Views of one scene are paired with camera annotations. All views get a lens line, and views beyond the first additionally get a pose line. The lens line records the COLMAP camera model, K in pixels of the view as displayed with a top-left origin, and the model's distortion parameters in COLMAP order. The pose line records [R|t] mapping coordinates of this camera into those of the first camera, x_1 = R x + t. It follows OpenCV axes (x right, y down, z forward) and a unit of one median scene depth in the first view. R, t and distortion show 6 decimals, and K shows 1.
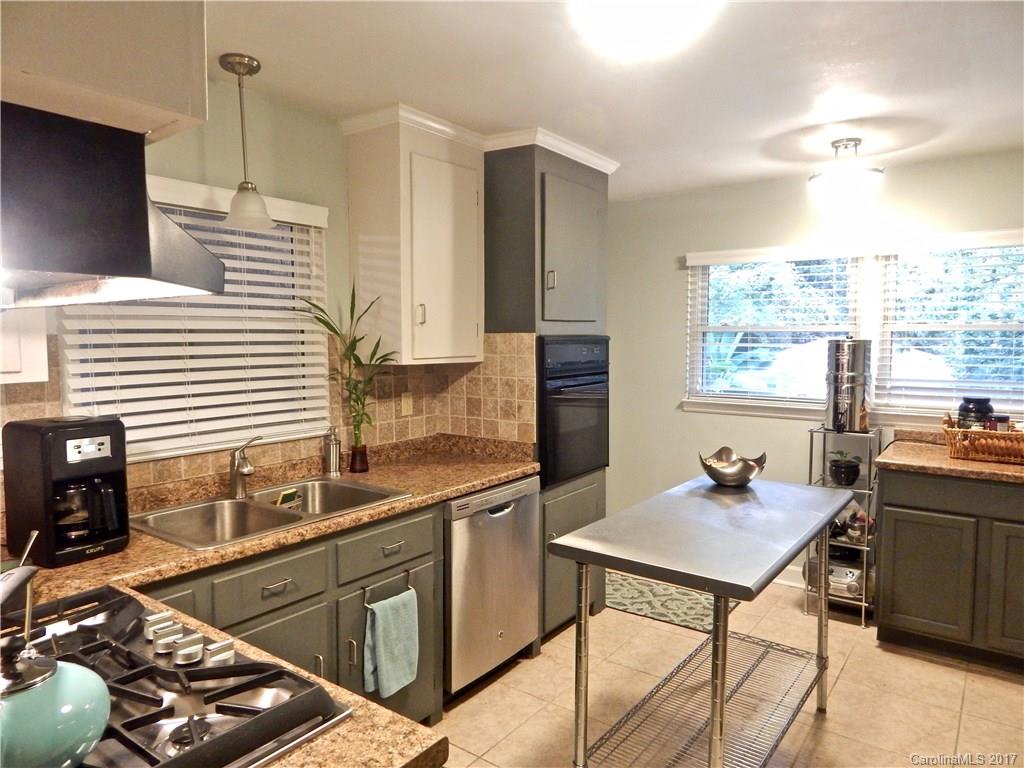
lens RADIAL K [[674.7, 0, 517.0], [0, 674.7, 377.4], [0, 0, 1]] dist [-0.001195, -0.000892]
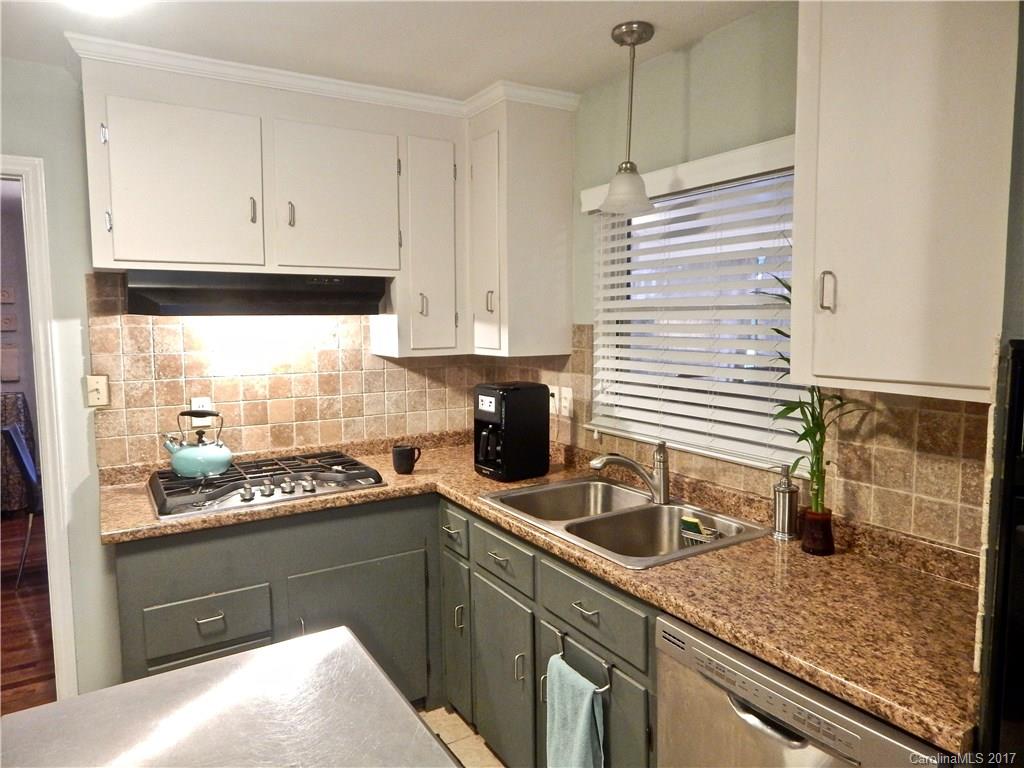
lens RADIAL K [[674.7, 0, 517.0], [0, 674.7, 377.4], [0, 0, 1]] dist [-0.001195, -0.000892]
pose [[-0.373350, 0.086979, -0.923604, 0.341778], [-0.050064, 0.992255, 0.113682, -0.059735], [0.926339, 0.088683, -0.366104, 0.775459]]
